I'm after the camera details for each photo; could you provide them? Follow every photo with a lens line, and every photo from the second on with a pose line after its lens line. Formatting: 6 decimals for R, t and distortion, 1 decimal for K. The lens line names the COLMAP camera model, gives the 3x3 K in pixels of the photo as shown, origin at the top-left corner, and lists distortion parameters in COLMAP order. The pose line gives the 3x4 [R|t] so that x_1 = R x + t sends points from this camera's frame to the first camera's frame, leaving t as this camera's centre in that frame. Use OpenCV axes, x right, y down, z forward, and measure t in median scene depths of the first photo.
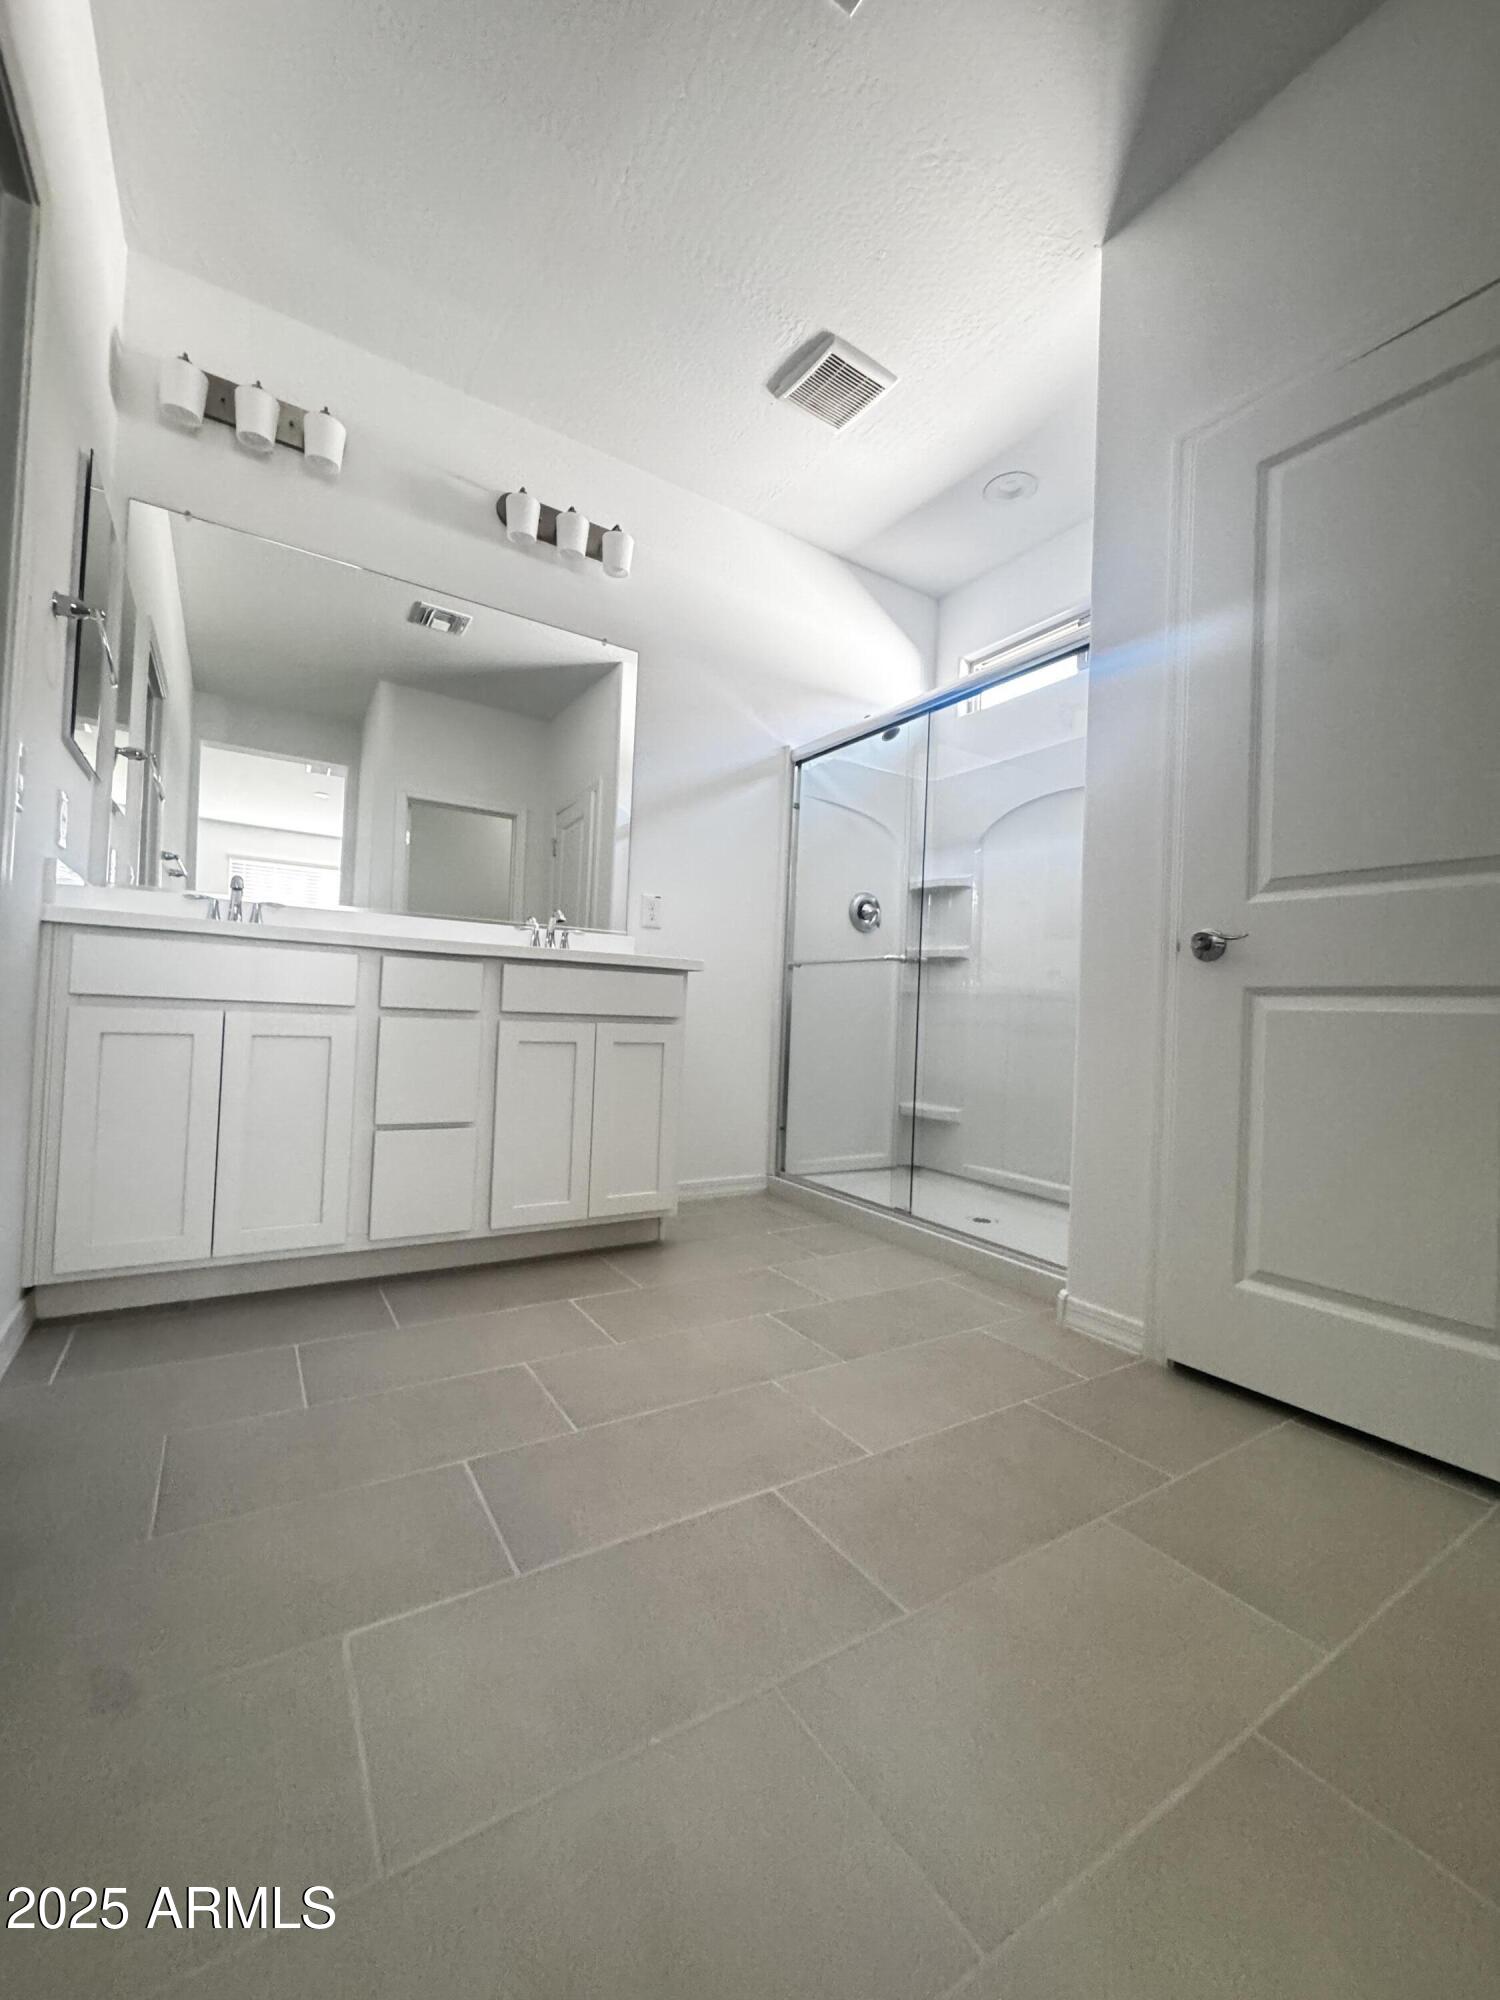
lens RADIAL K [[794.1, 0, 747.9], [0, 794.1, 998.4], [0, 0, 1]] dist [-0.001793, -0.000921]
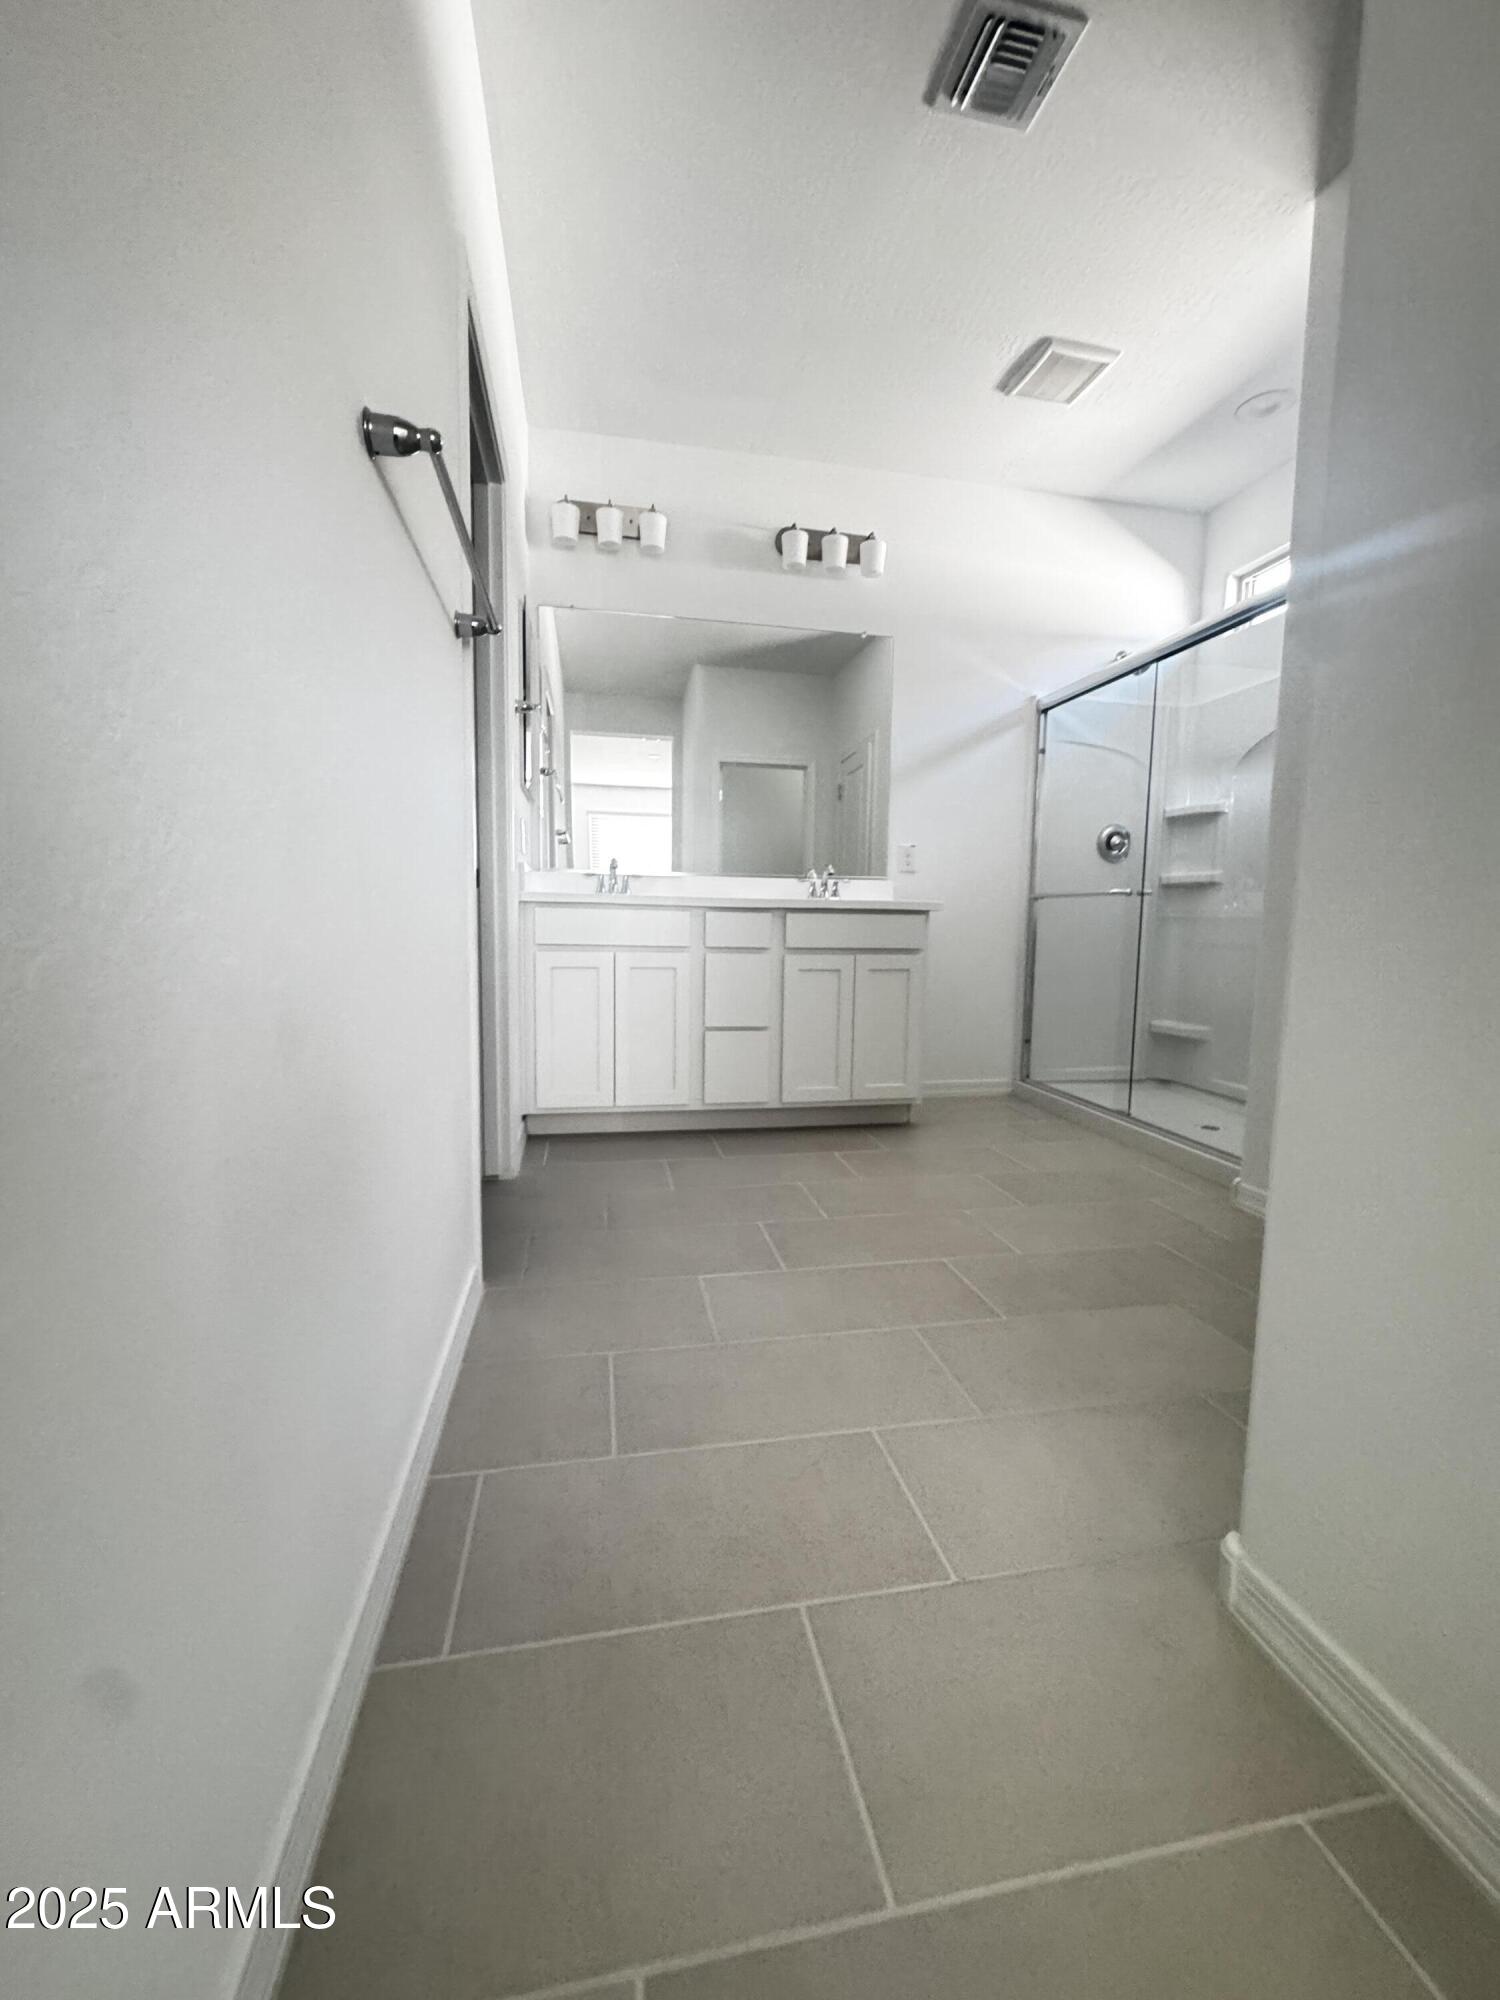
lens RADIAL K [[794.1, 0, 754.8], [0, 794.1, 998.1], [0, 0, 1]] dist [-0.001793, -0.000921]
pose [[0.931546, 0.008994, -0.363512, 0.114598], [0.028932, 0.994691, 0.098753, -0.027610], [0.362470, -0.102510, 0.926341, -0.245849]]
